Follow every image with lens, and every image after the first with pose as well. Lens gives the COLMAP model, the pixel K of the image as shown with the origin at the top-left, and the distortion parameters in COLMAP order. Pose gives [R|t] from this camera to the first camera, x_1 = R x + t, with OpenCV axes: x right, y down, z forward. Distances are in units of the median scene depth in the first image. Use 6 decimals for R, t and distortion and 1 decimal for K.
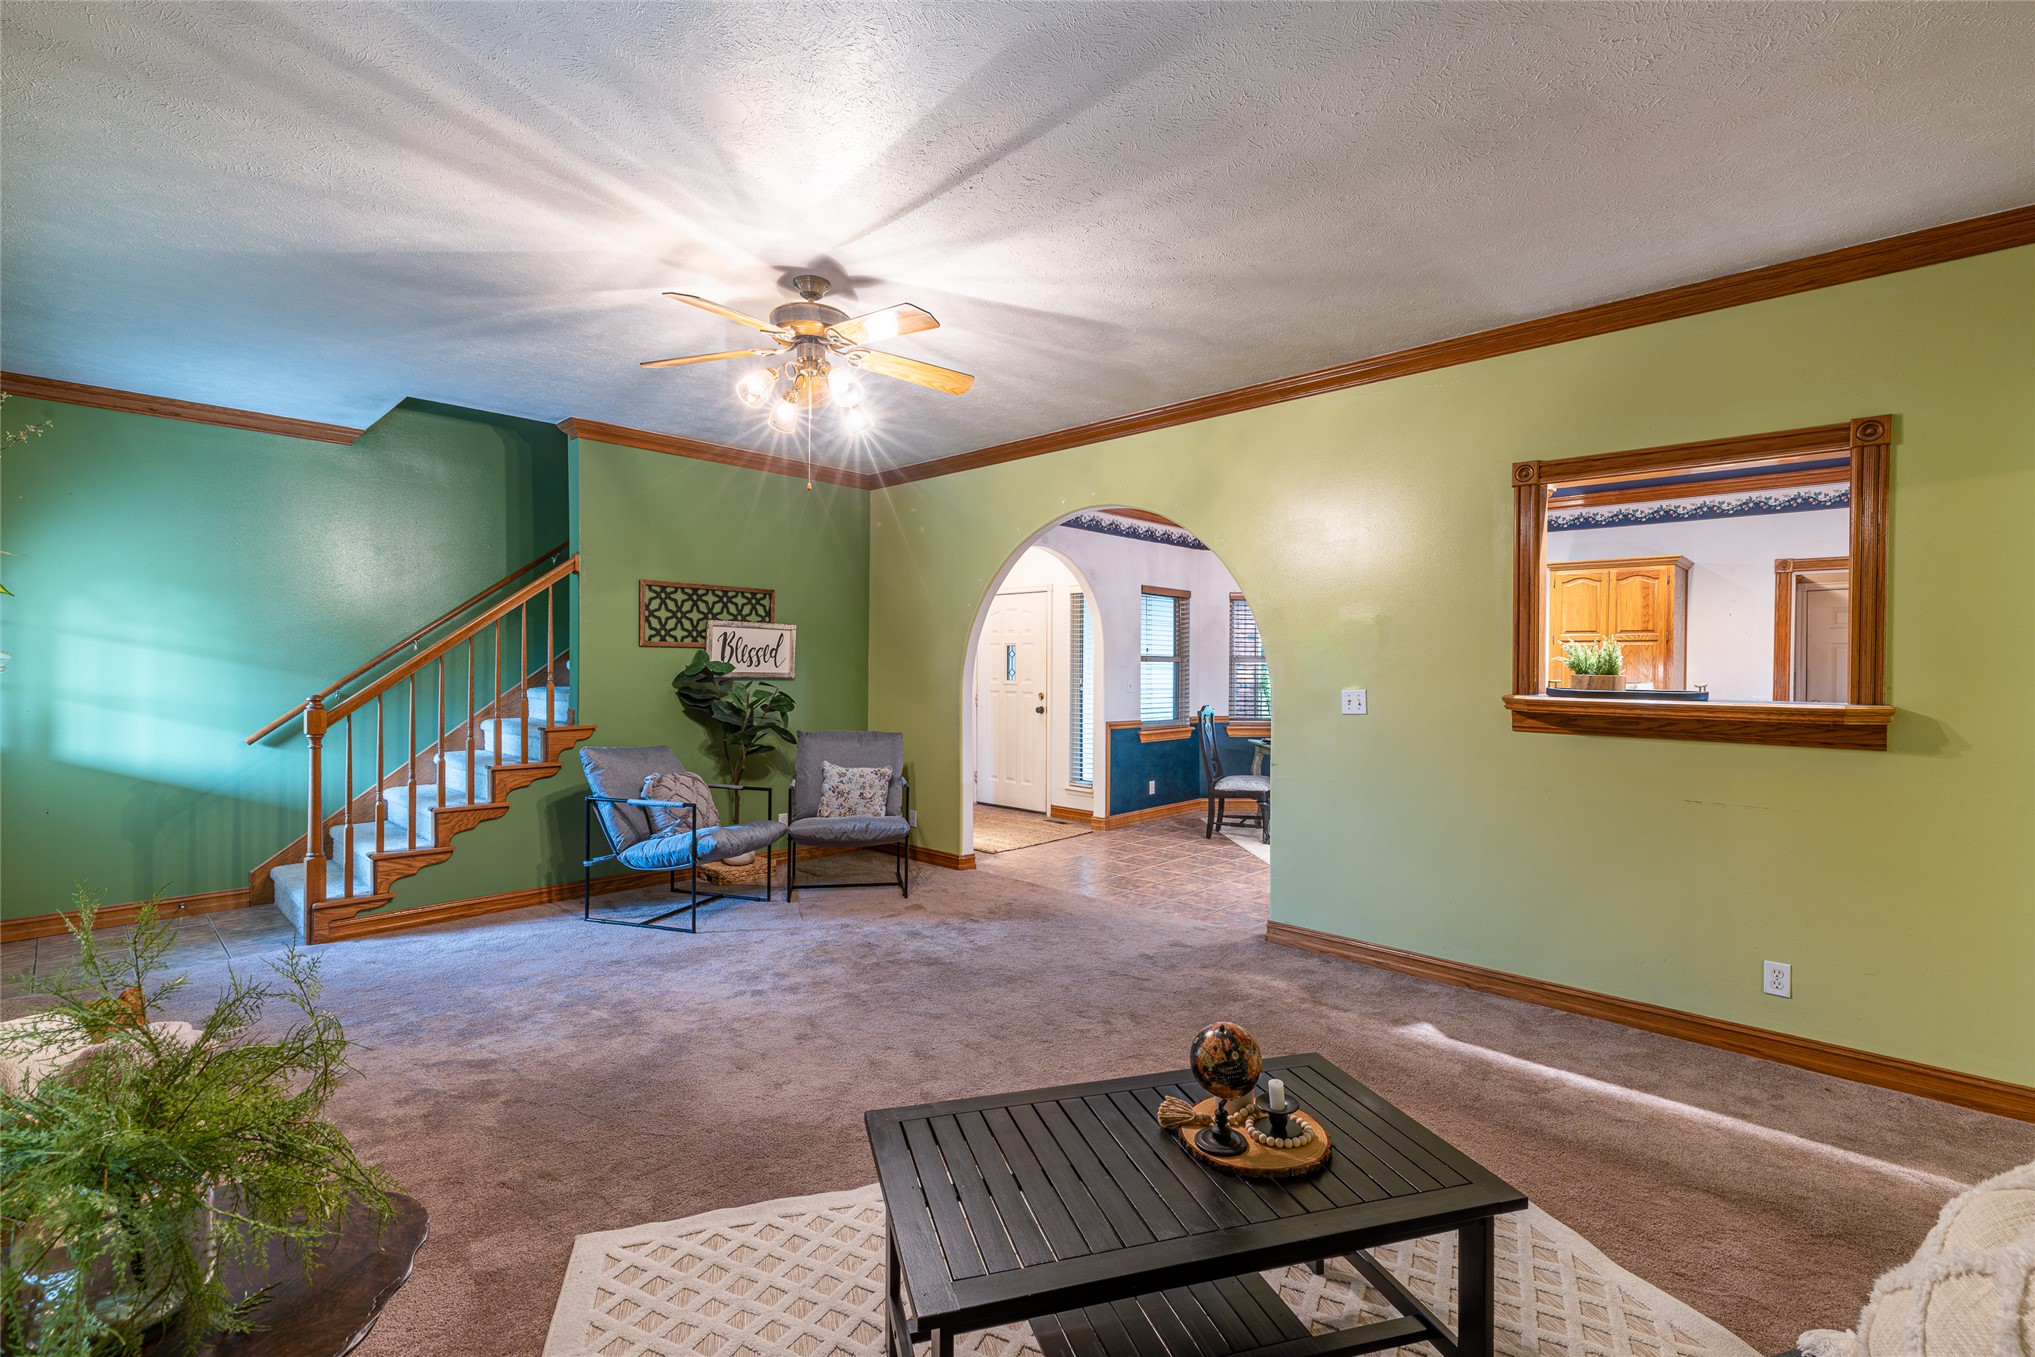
lens RADIAL K [[906.8, 0, 1025.2], [0, 906.8, 670.9], [0, 0, 1]] dist [0.004122, -0.000617]
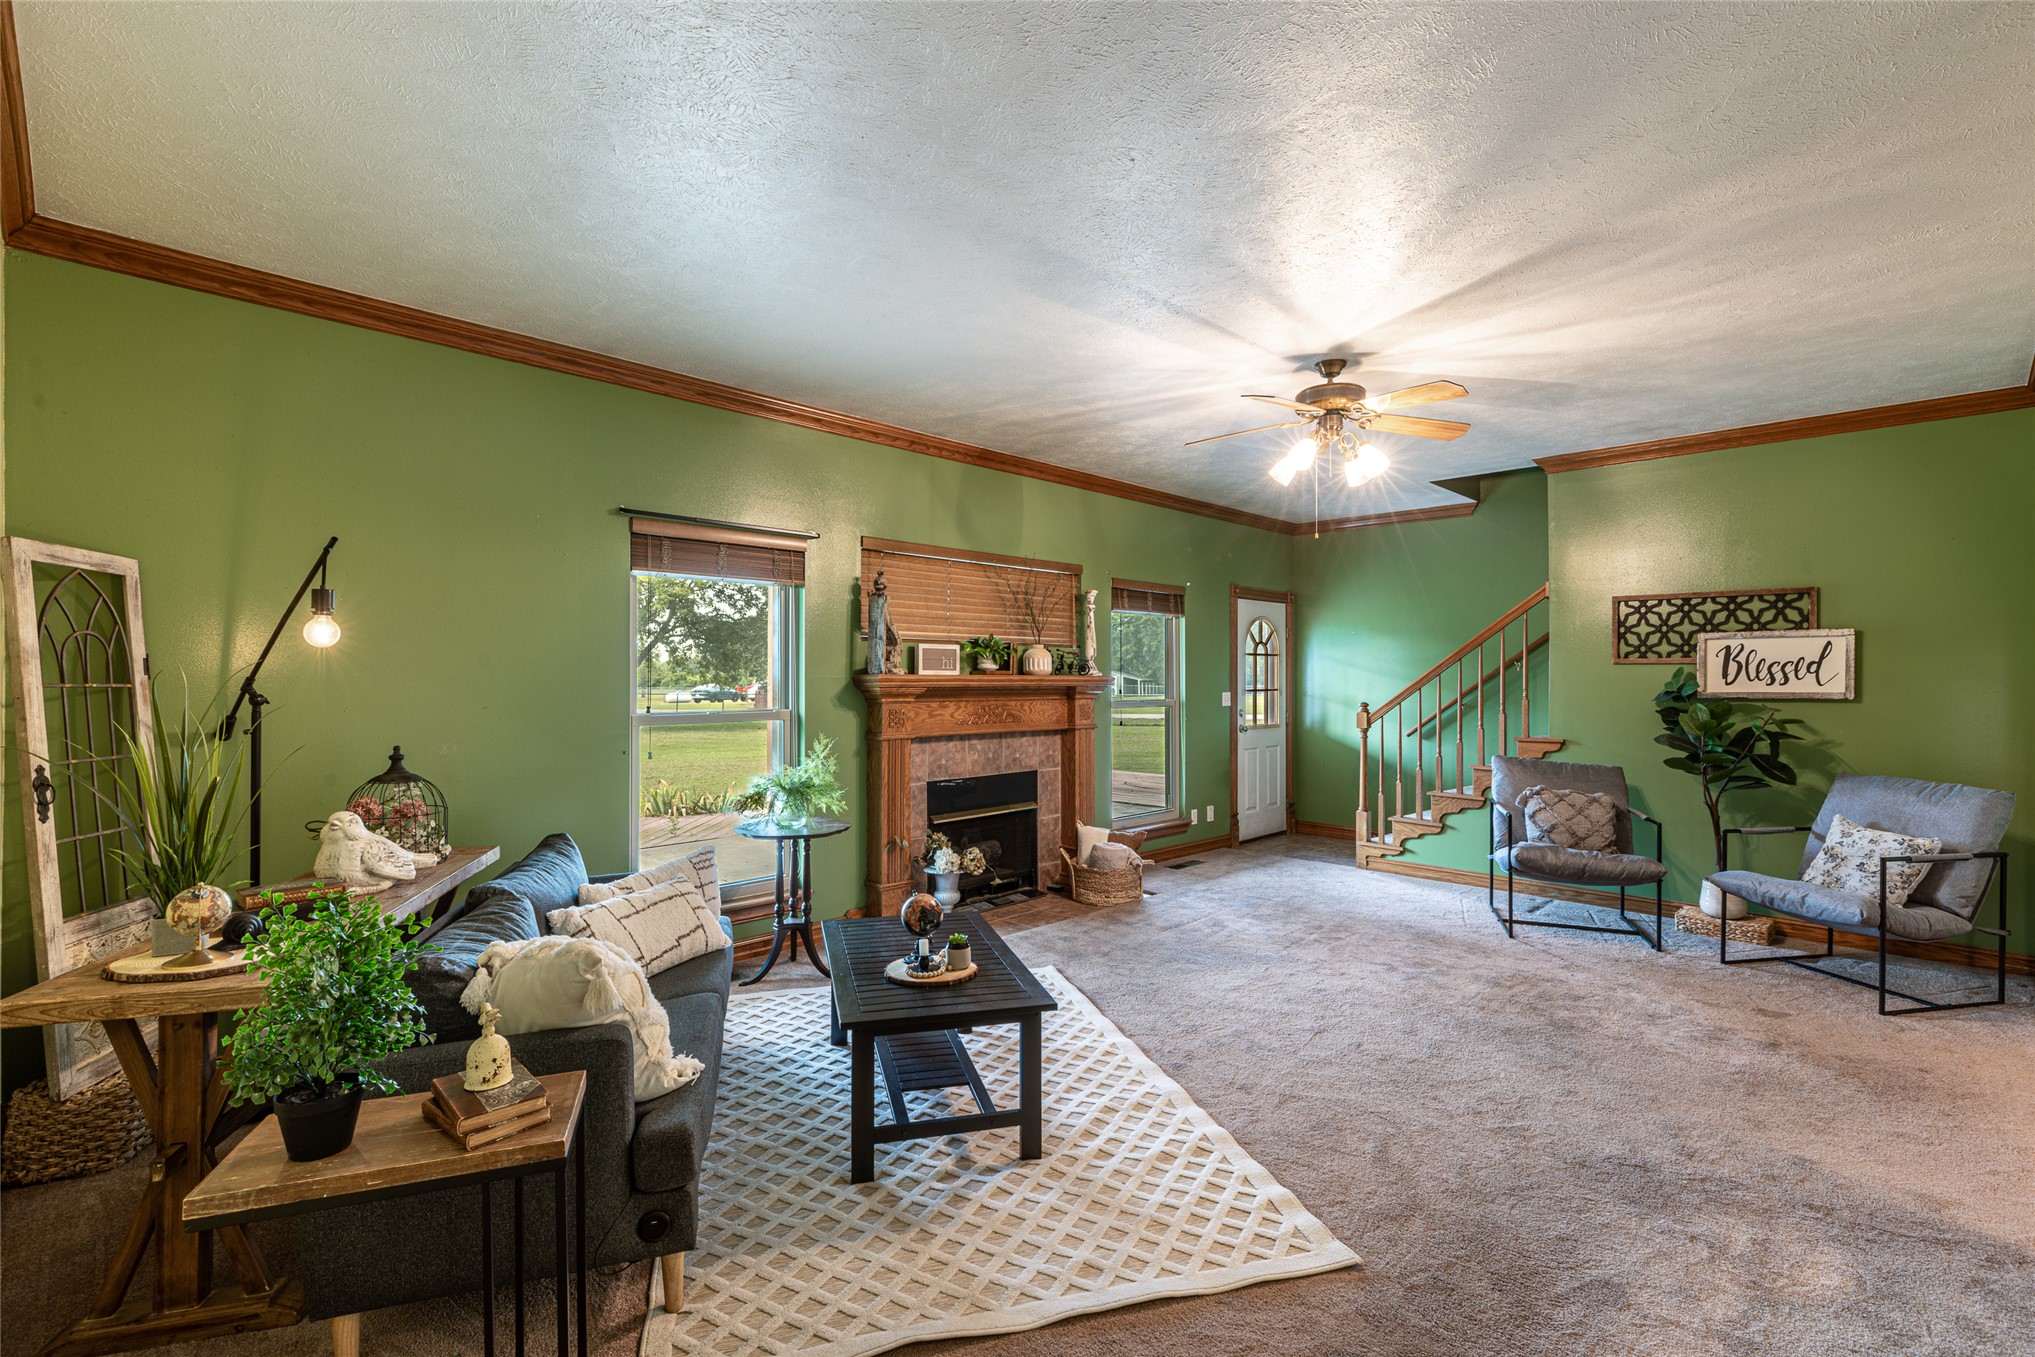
lens RADIAL K [[906.8, 0, 999.4], [0, 906.8, 671.0], [0, 0, 1]] dist [0.004122, -0.000617]
pose [[-0.040120, -0.013439, -0.999104, 0.544139], [-0.007877, 0.999883, -0.013133, -0.001221], [0.999164, 0.007343, -0.040221, 0.339706]]
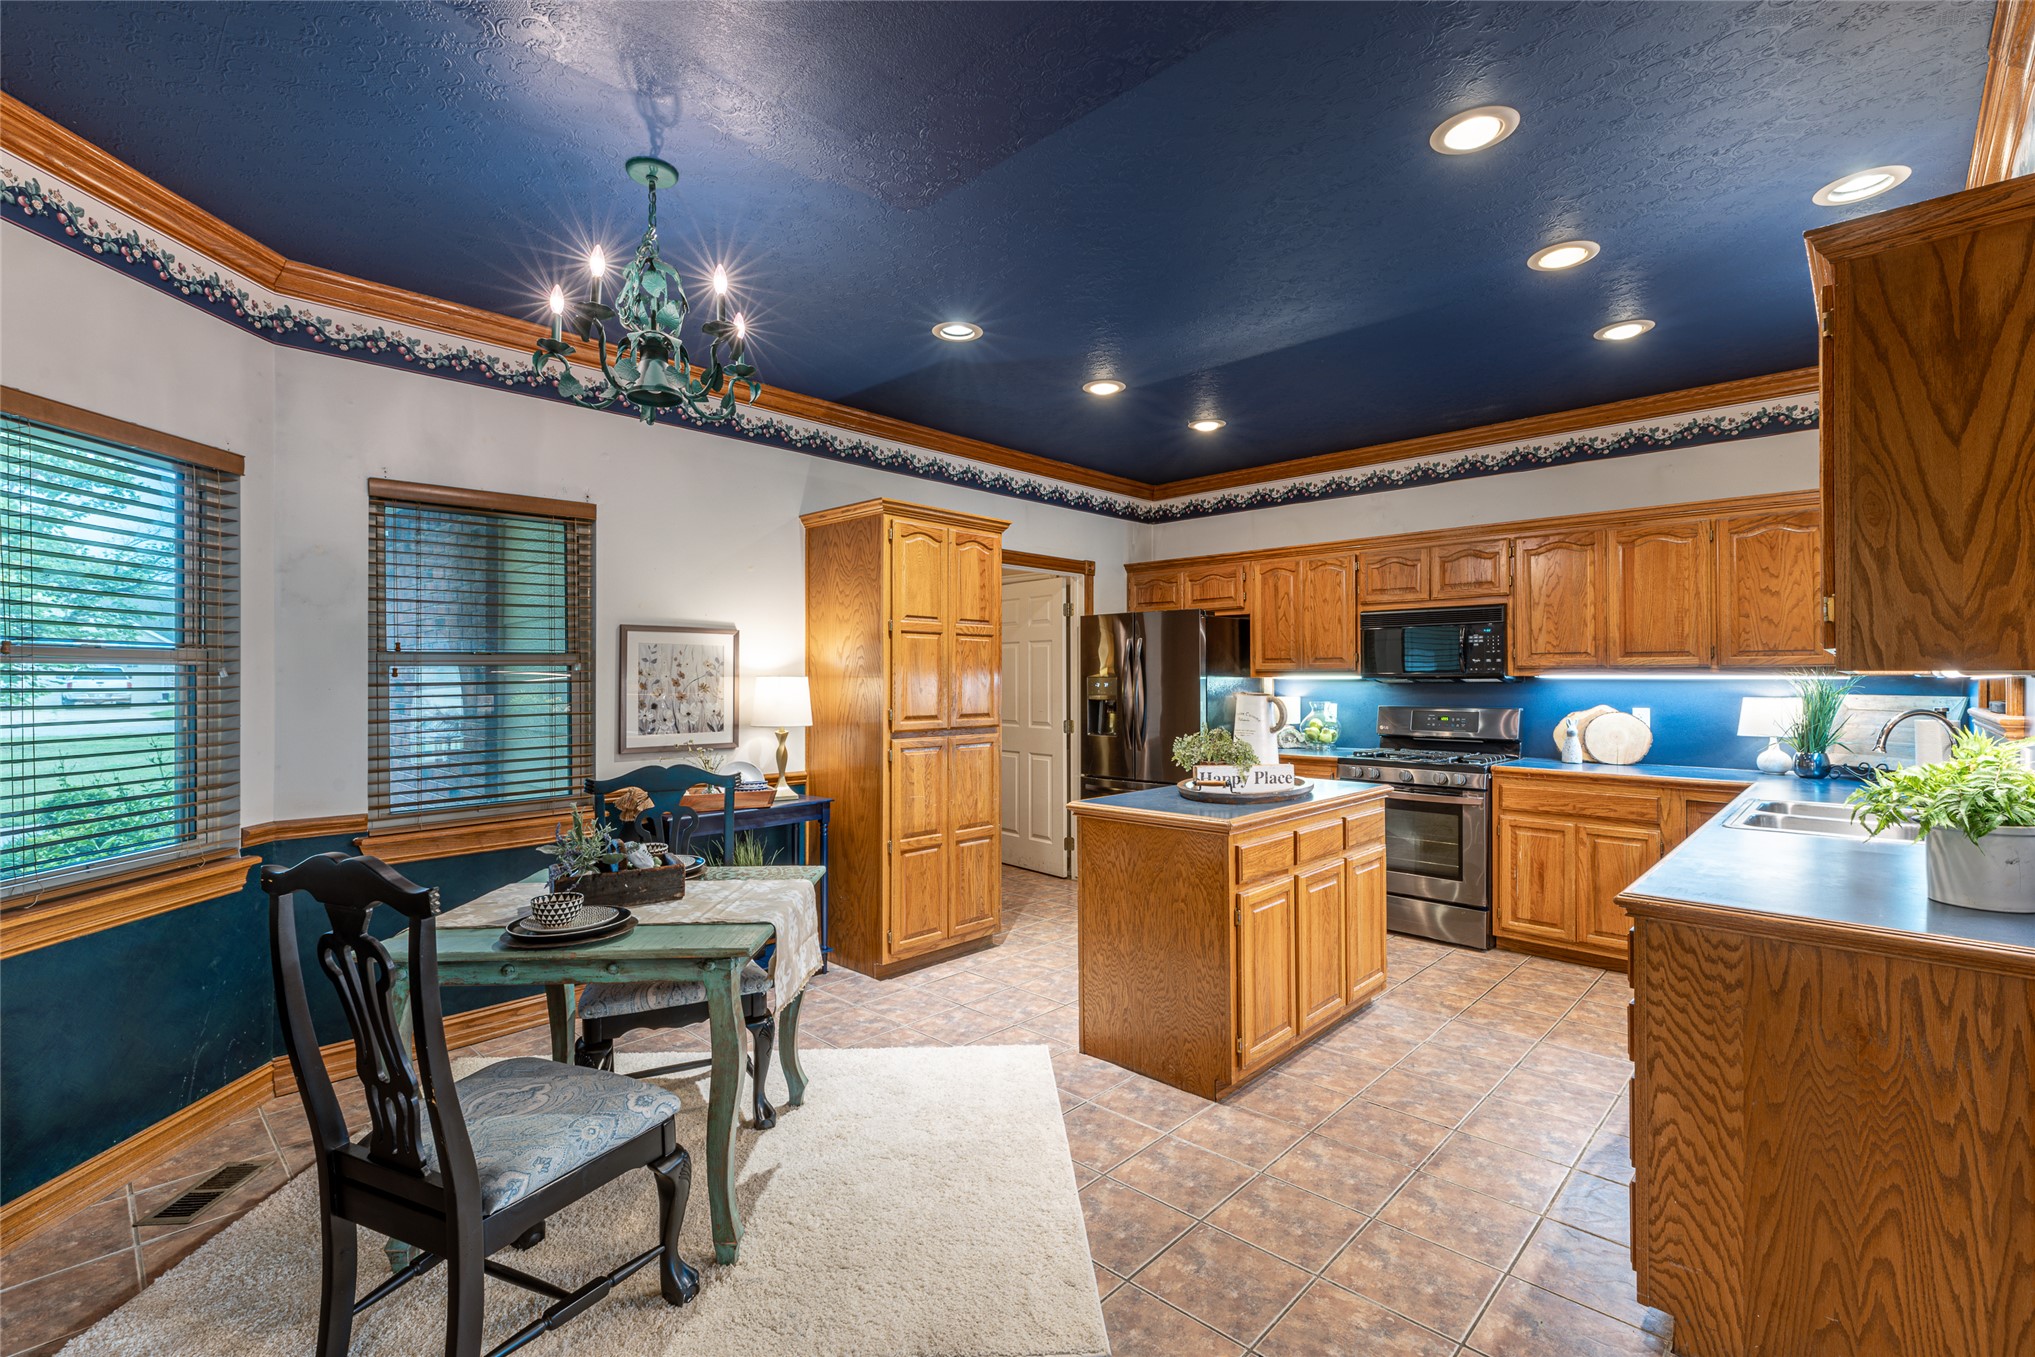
lens RADIAL K [[906.8, 0, 1014.9], [0, 906.8, 670.0], [0, 0, 1]] dist [0.004122, -0.000617]
pose [[0.005775, 0.000810, 0.999983, -0.019713], [0.009882, 0.999951, -0.000867, -0.006243], [-0.999934, 0.009887, 0.005767, 1.041828]]
